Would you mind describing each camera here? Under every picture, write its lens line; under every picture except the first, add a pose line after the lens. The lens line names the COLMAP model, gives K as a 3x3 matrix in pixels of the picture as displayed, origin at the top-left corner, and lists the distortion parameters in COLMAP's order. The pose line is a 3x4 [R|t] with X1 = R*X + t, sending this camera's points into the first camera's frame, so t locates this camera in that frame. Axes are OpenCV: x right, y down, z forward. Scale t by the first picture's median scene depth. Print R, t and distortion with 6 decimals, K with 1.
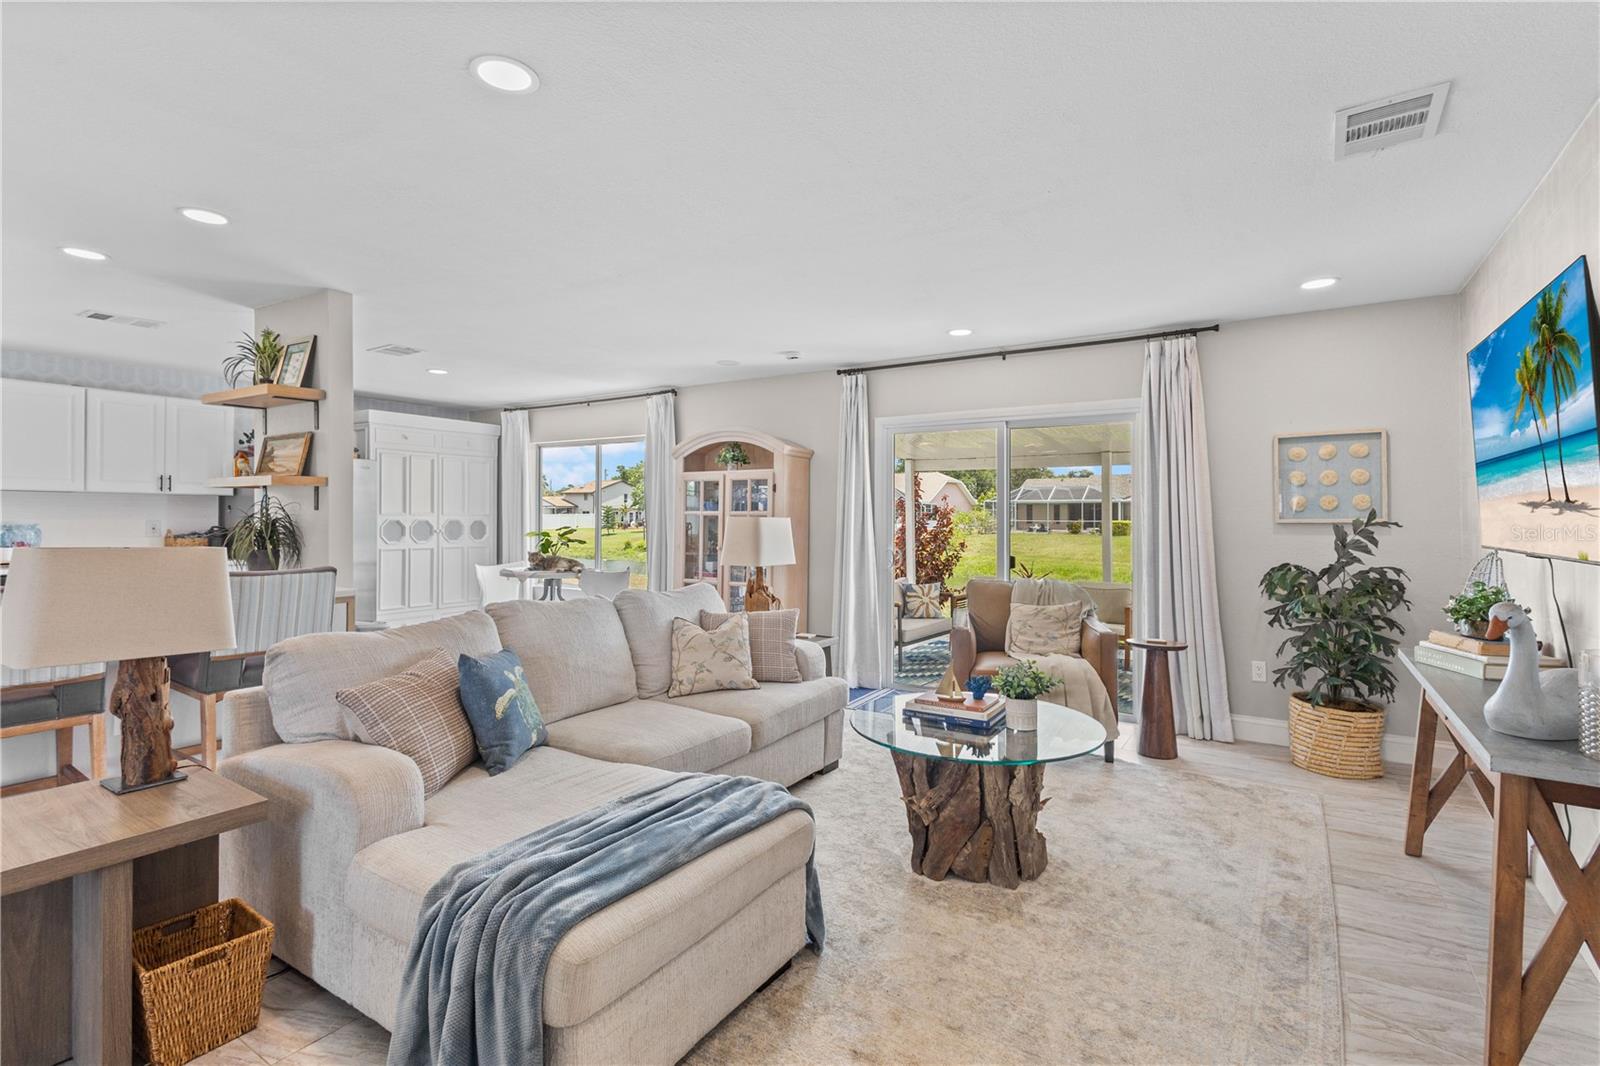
lens RADIAL K [[741.8, 0, 802.0], [0, 741.8, 516.6], [0, 0, 1]] dist [0.011009, -0.001831]
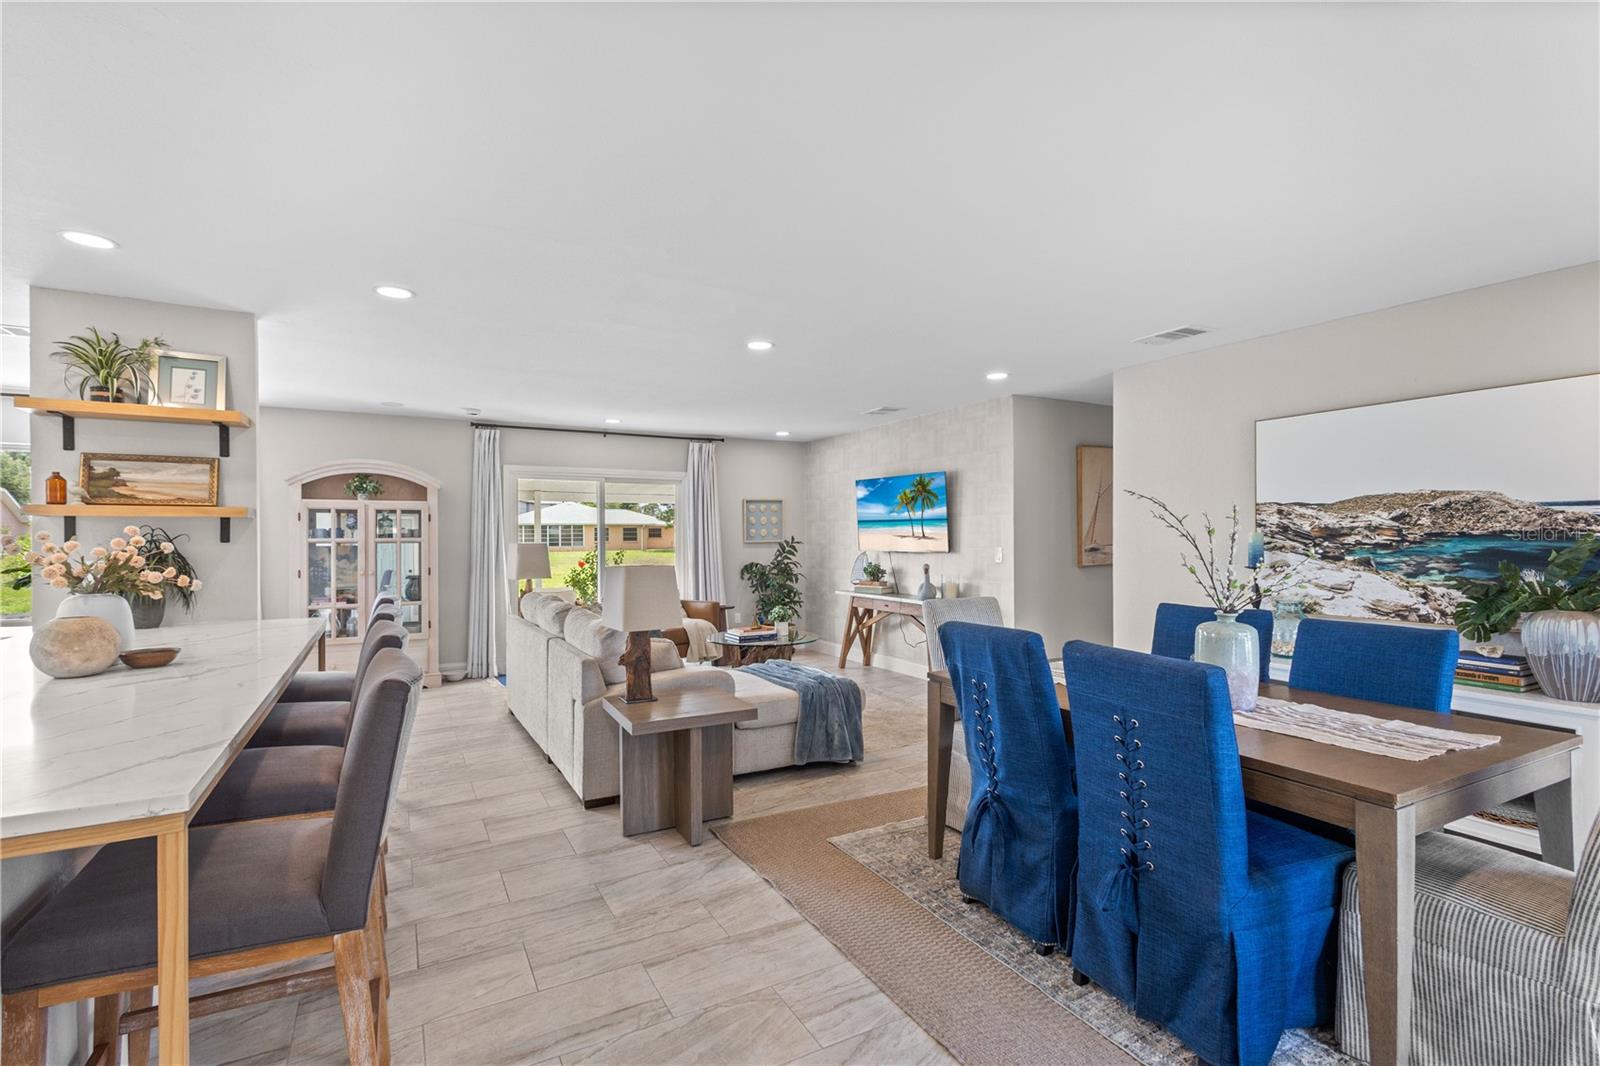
lens RADIAL K [[741.8, 0, 812.4], [0, 741.8, 540.1], [0, 0, 1]] dist [0.011009, -0.001831]
pose [[0.475667, -0.010133, 0.879567, -0.815650], [0.006008, 0.999948, 0.008271, -0.011308], [-0.879605, 0.001351, 0.475703, -0.082336]]
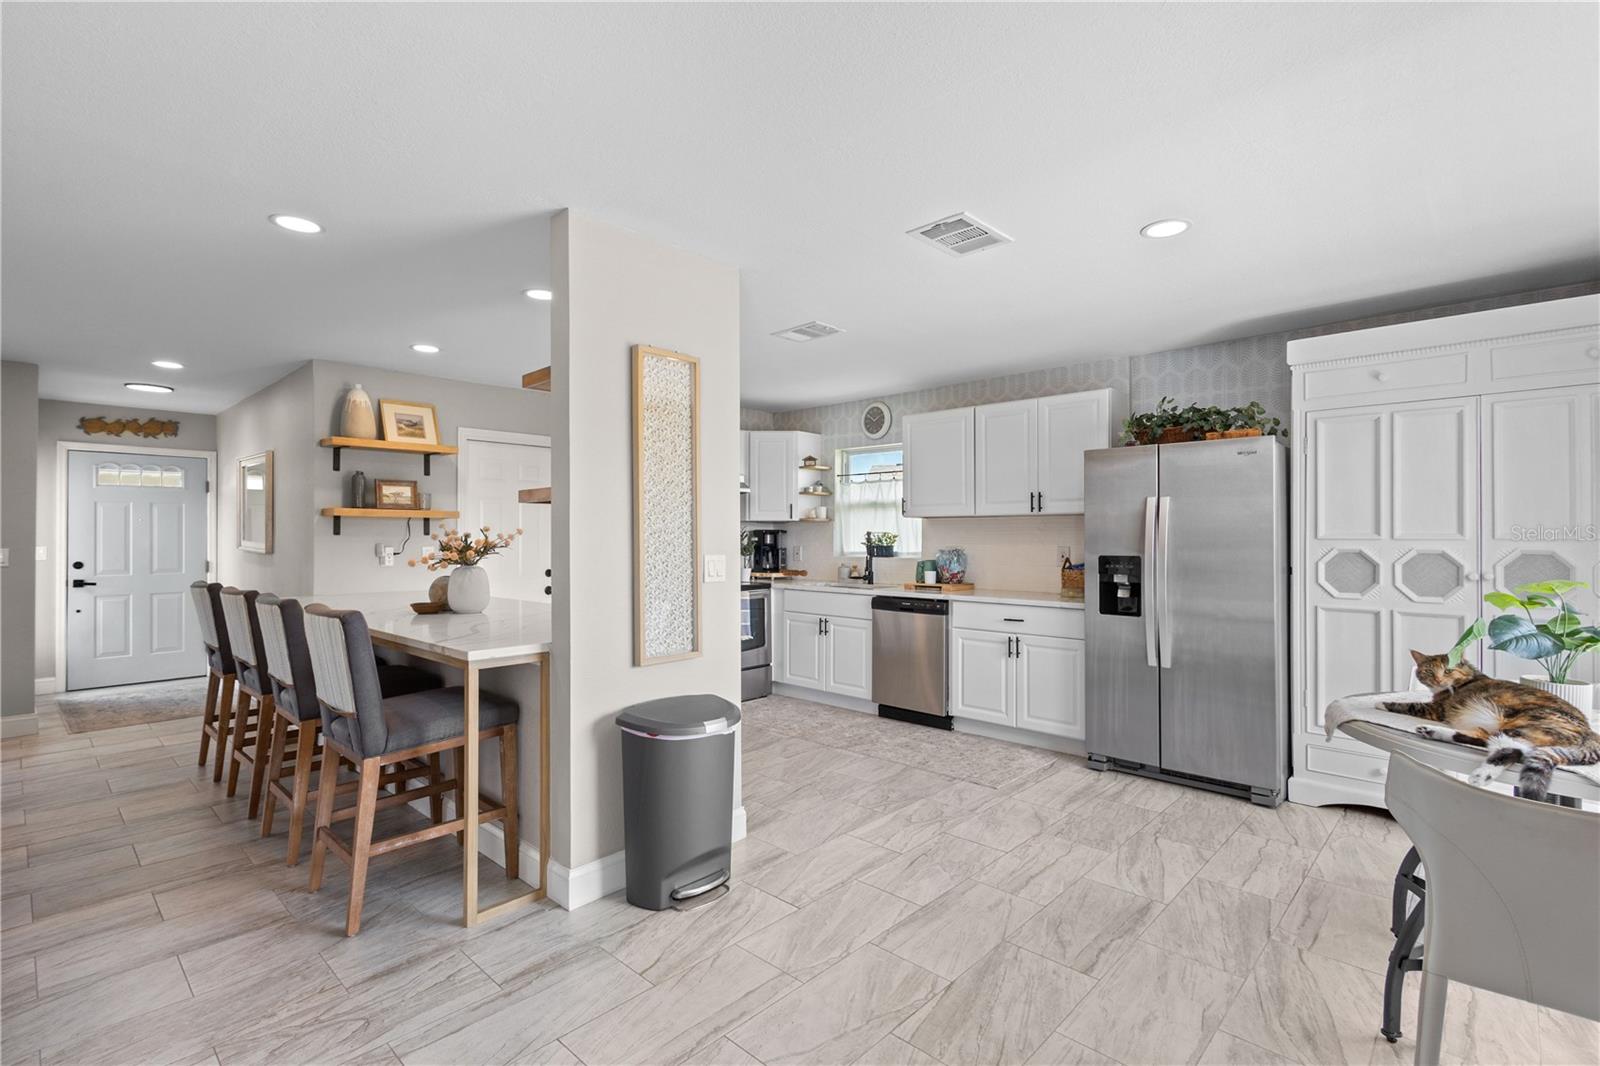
lens RADIAL K [[741.8, 0, 797.0], [0, 741.8, 530.4], [0, 0, 1]] dist [0.011009, -0.001831]
pose [[-0.191519, -0.015425, -0.981368, 0.001539], [-0.000192, 0.999877, -0.015679, -0.000623], [0.981489, -0.002814, -0.191498, 0.955731]]
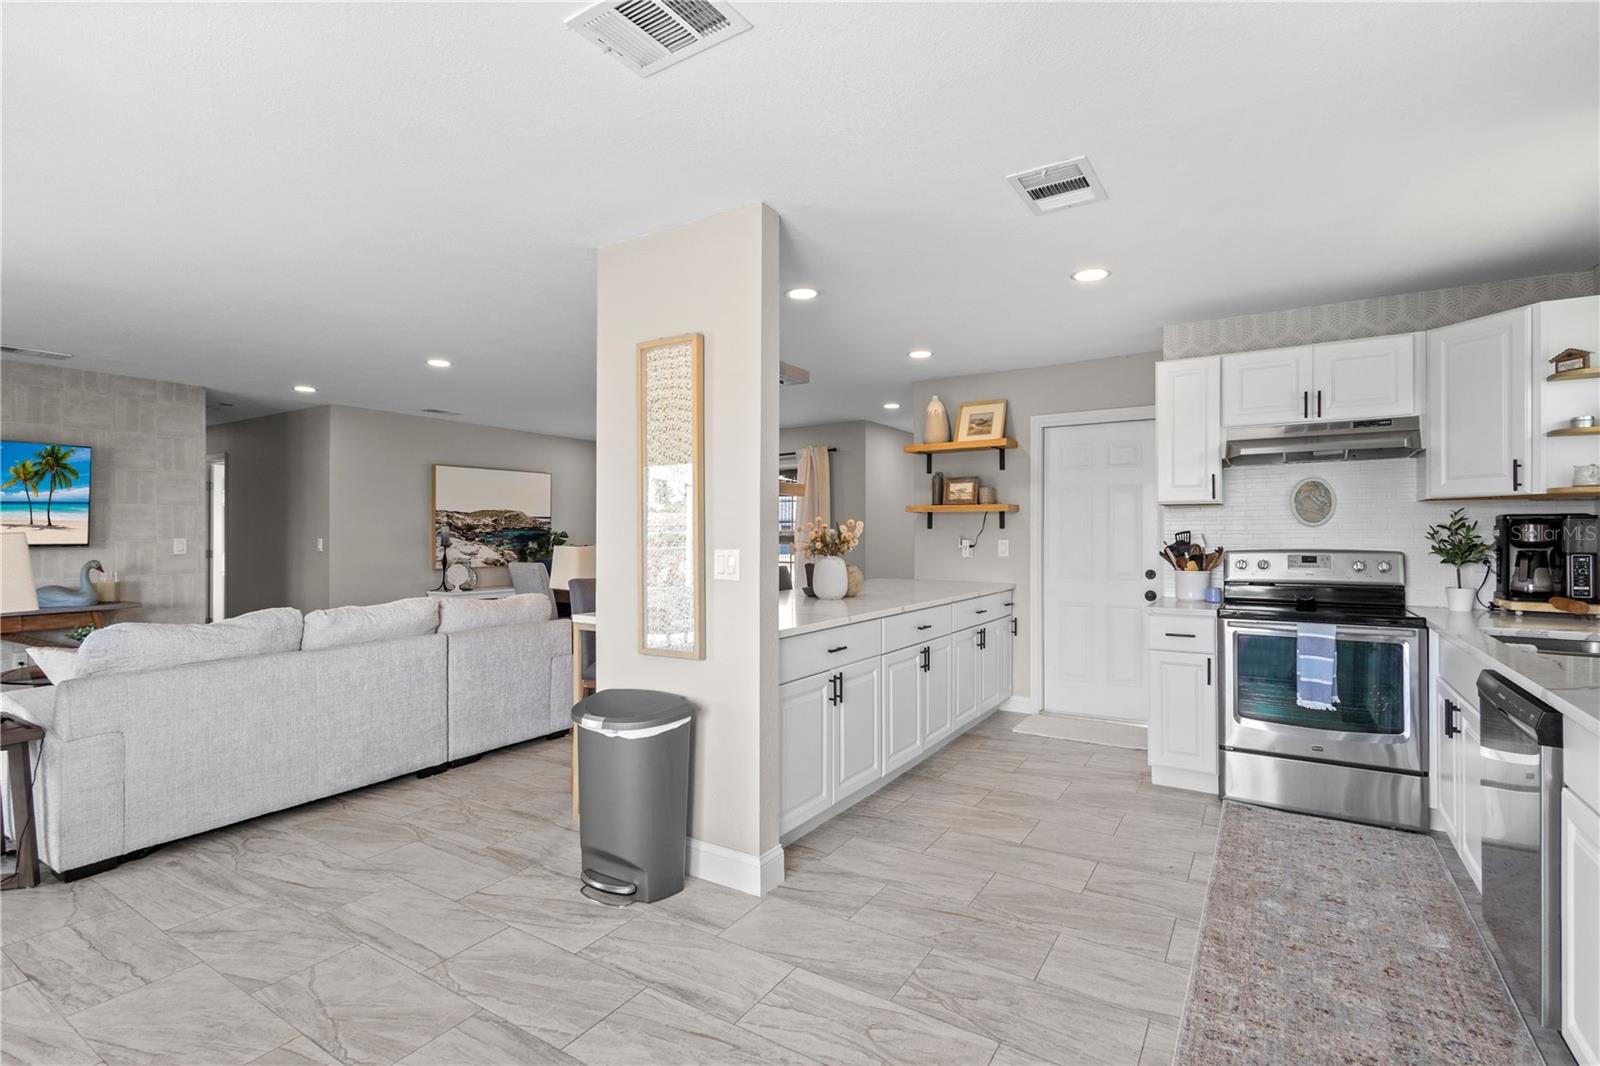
lens RADIAL K [[741.8, 0, 799.9], [0, 741.8, 533.1], [0, 0, 1]] dist [0.011009, -0.001831]
pose [[-0.999977, -0.006467, -0.002051, -0.591891], [-0.006468, 0.999979, 0.000154, -0.001973], [0.002050, 0.000167, -0.999998, 1.281264]]
